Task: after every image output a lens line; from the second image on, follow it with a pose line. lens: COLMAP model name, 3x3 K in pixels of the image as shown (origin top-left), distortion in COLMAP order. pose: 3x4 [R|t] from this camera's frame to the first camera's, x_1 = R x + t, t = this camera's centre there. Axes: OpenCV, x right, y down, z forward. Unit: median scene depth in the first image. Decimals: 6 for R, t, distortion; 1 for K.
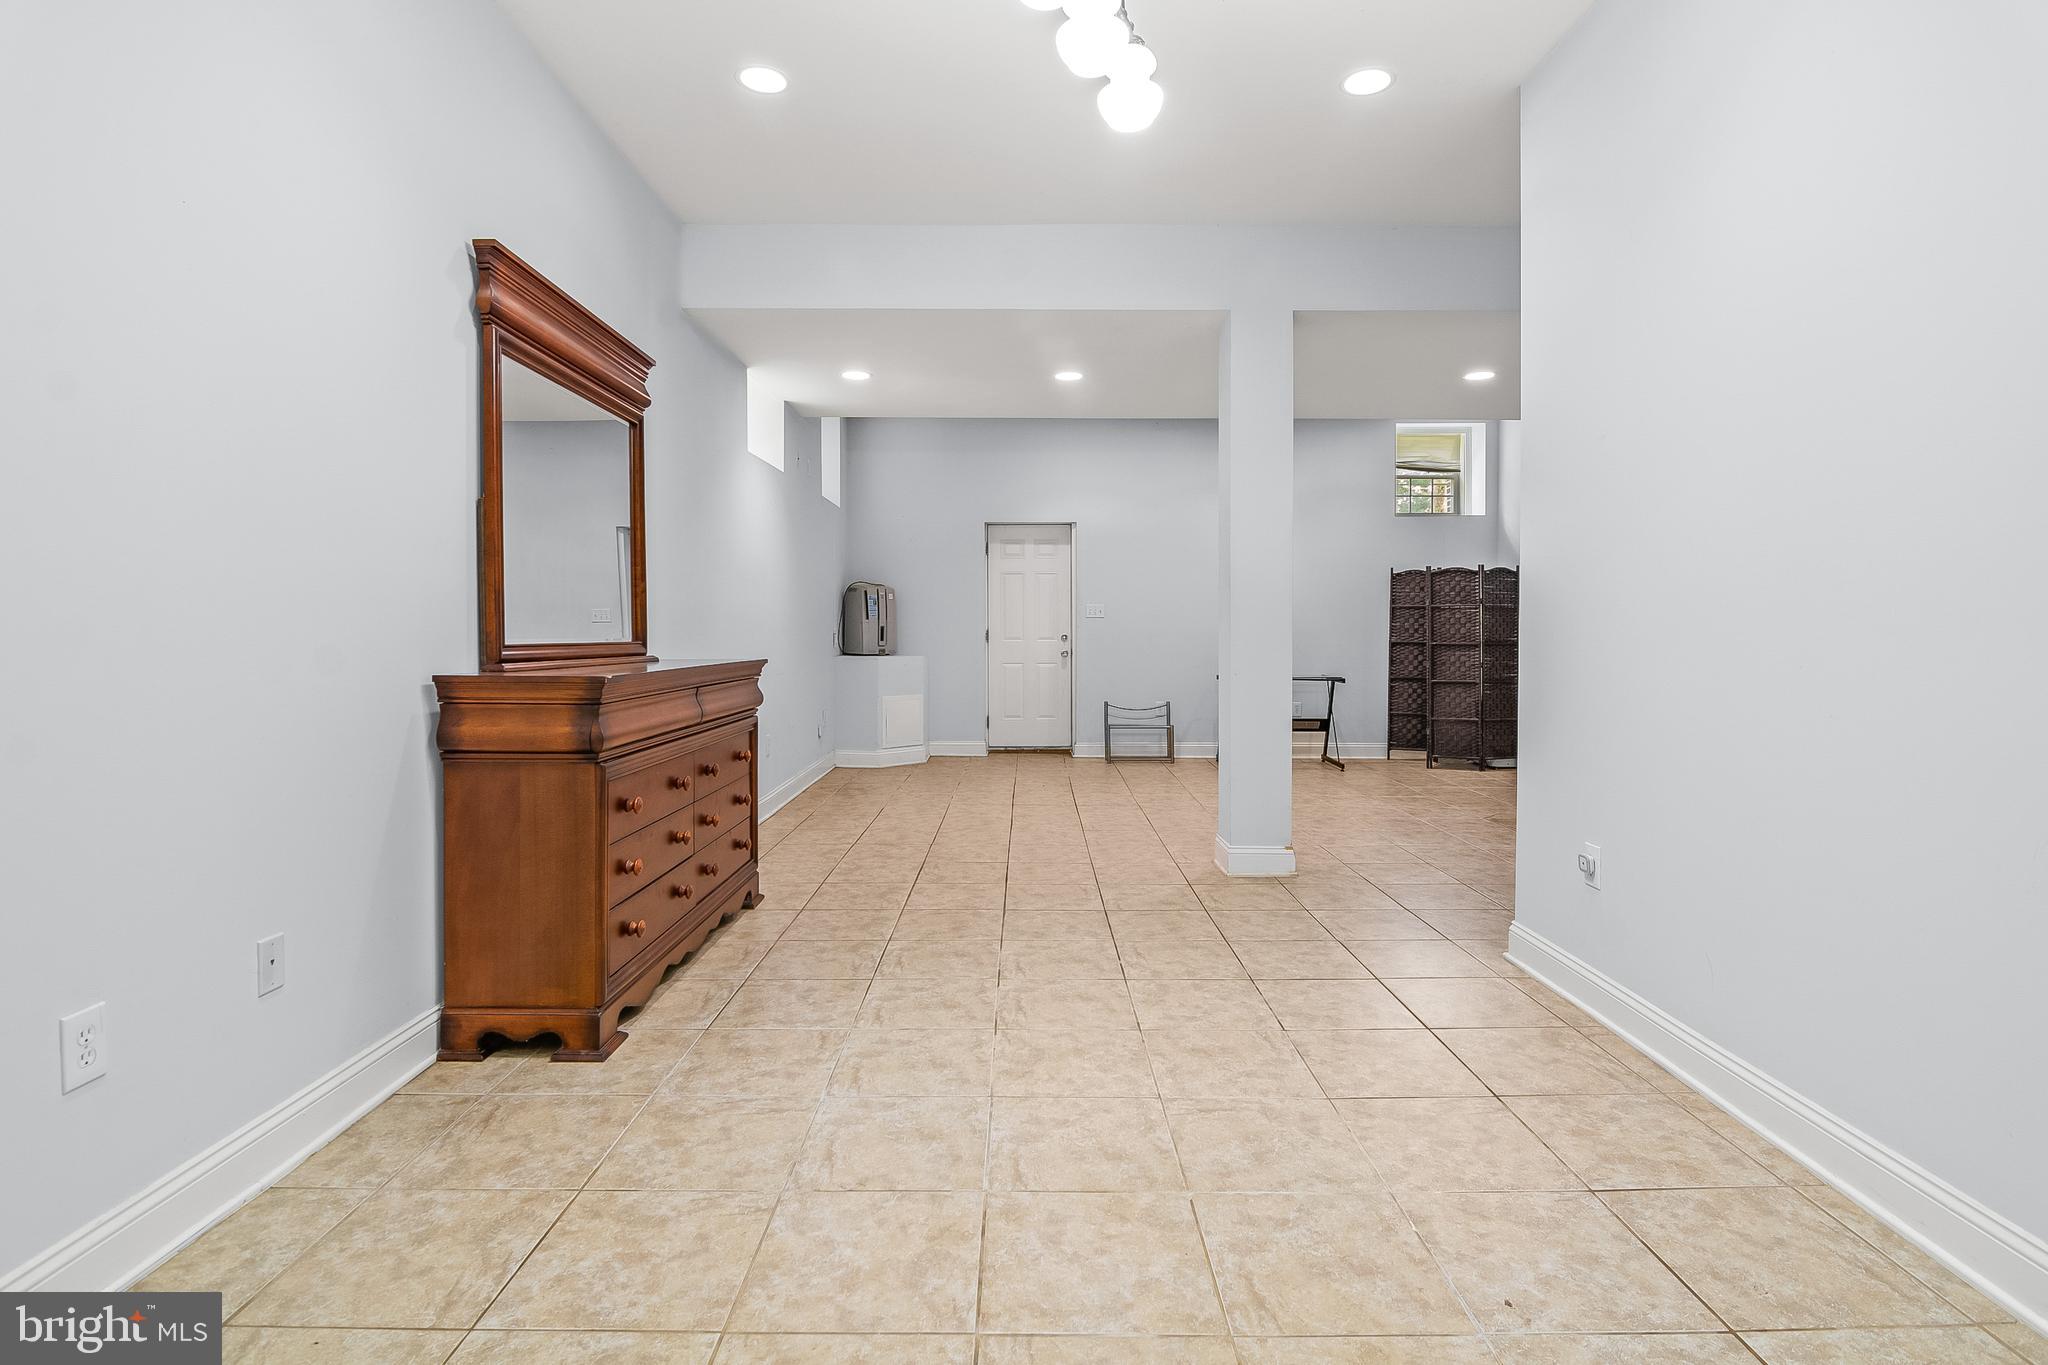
lens RADIAL K [[991.7, 0, 1023.6], [0, 991.7, 639.8], [0, 0, 1]] dist [-0.004226, -0.005470]
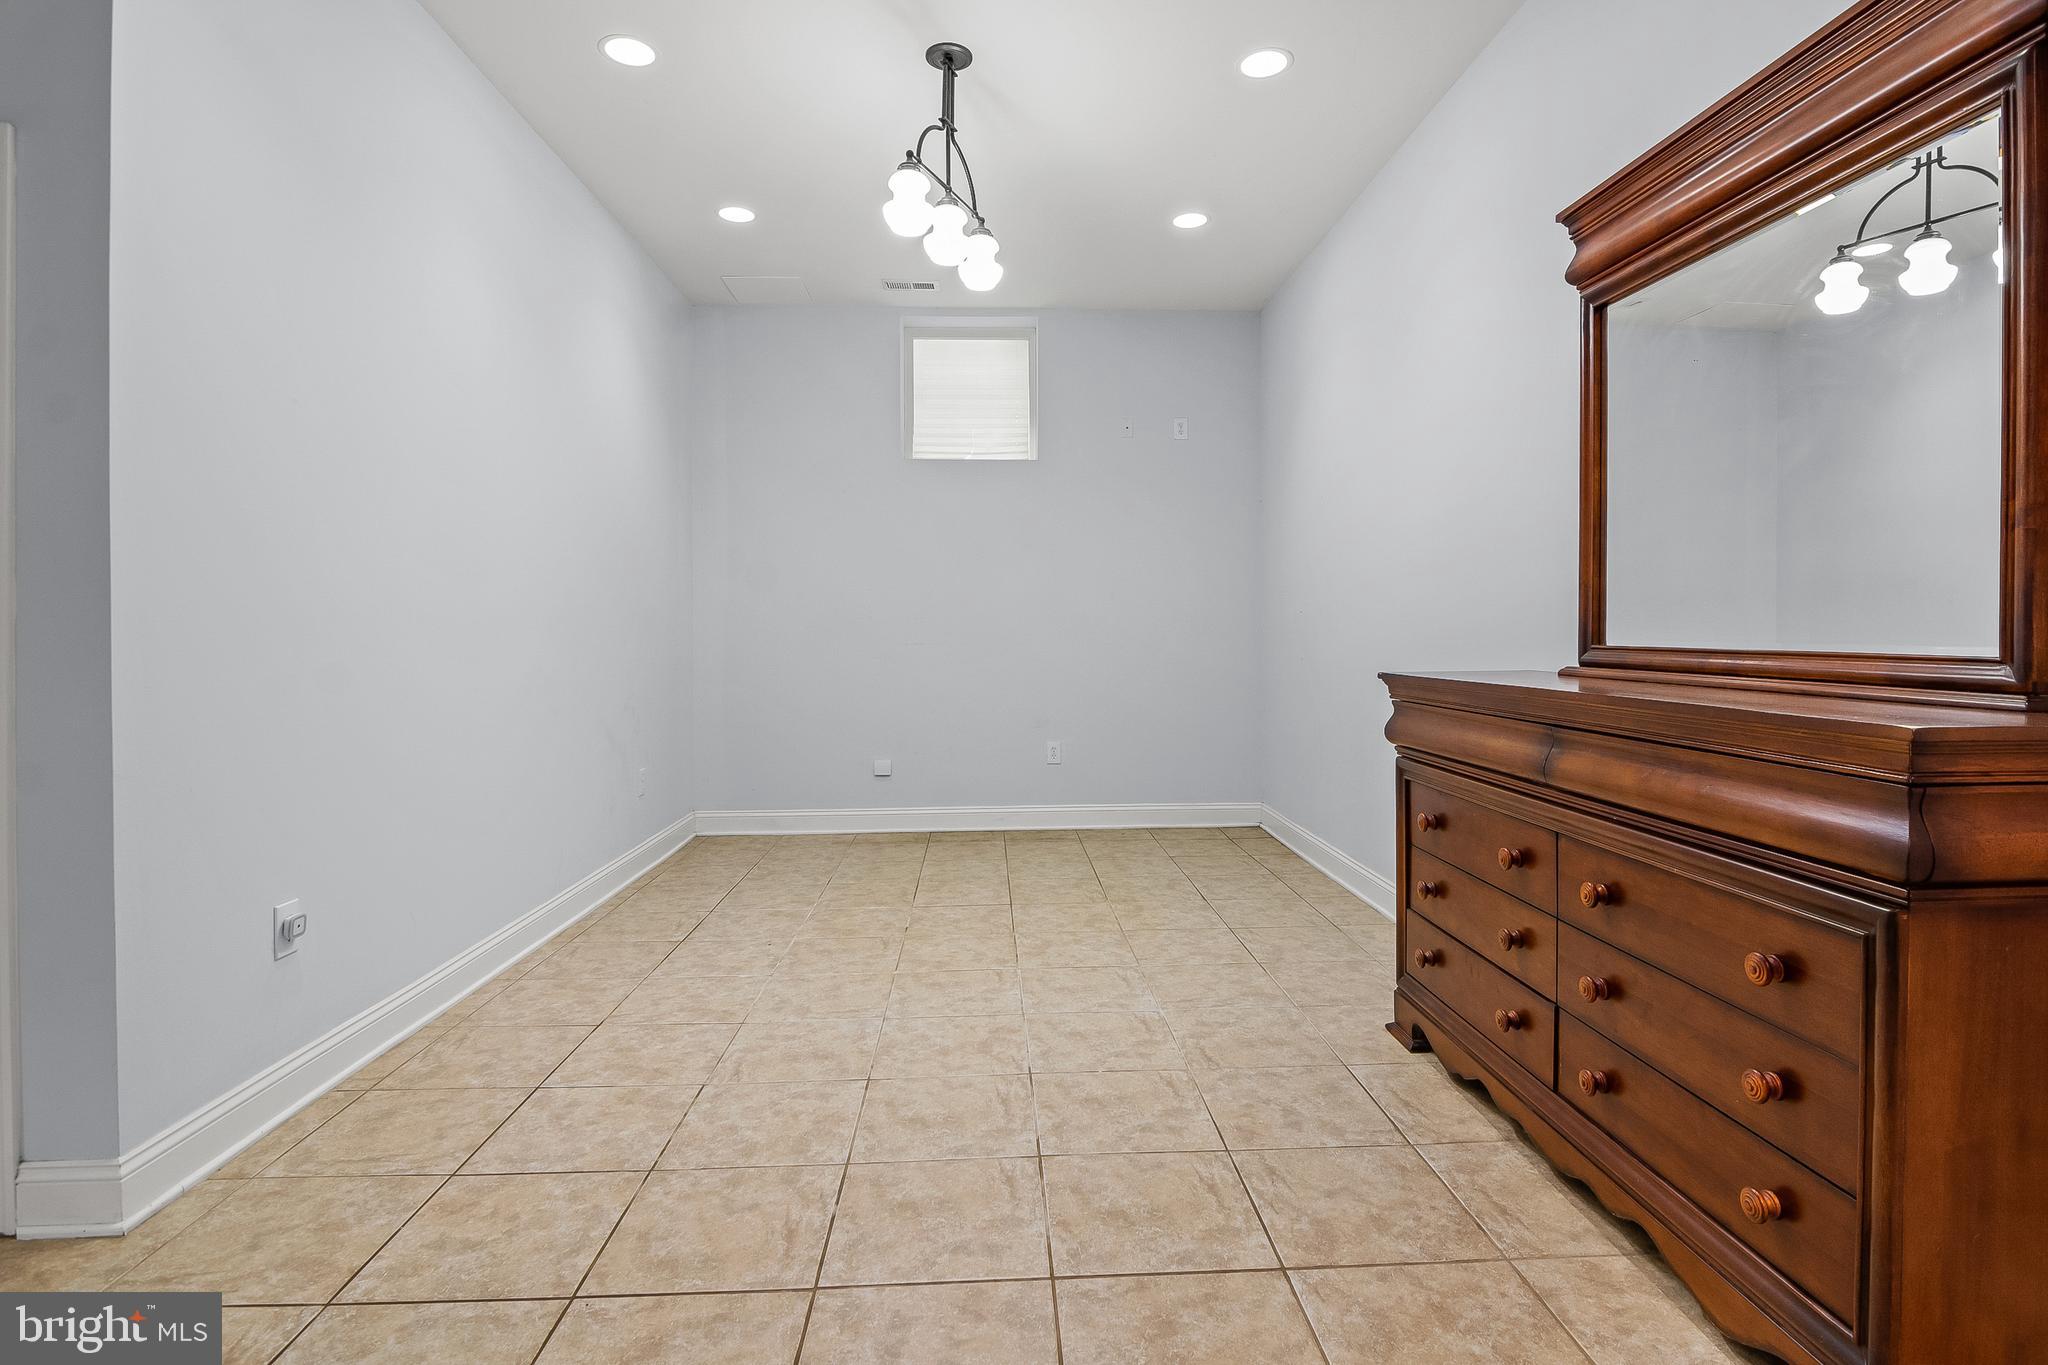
lens RADIAL K [[991.7, 0, 1022.0], [0, 991.7, 676.0], [0, 0, 1]] dist [-0.004226, -0.005470]
pose [[-0.999249, 0.005321, -0.038387, 0.012404], [0.003242, 0.998534, 0.054025, -0.017721], [0.038618, 0.053860, -0.997801, 1.958178]]
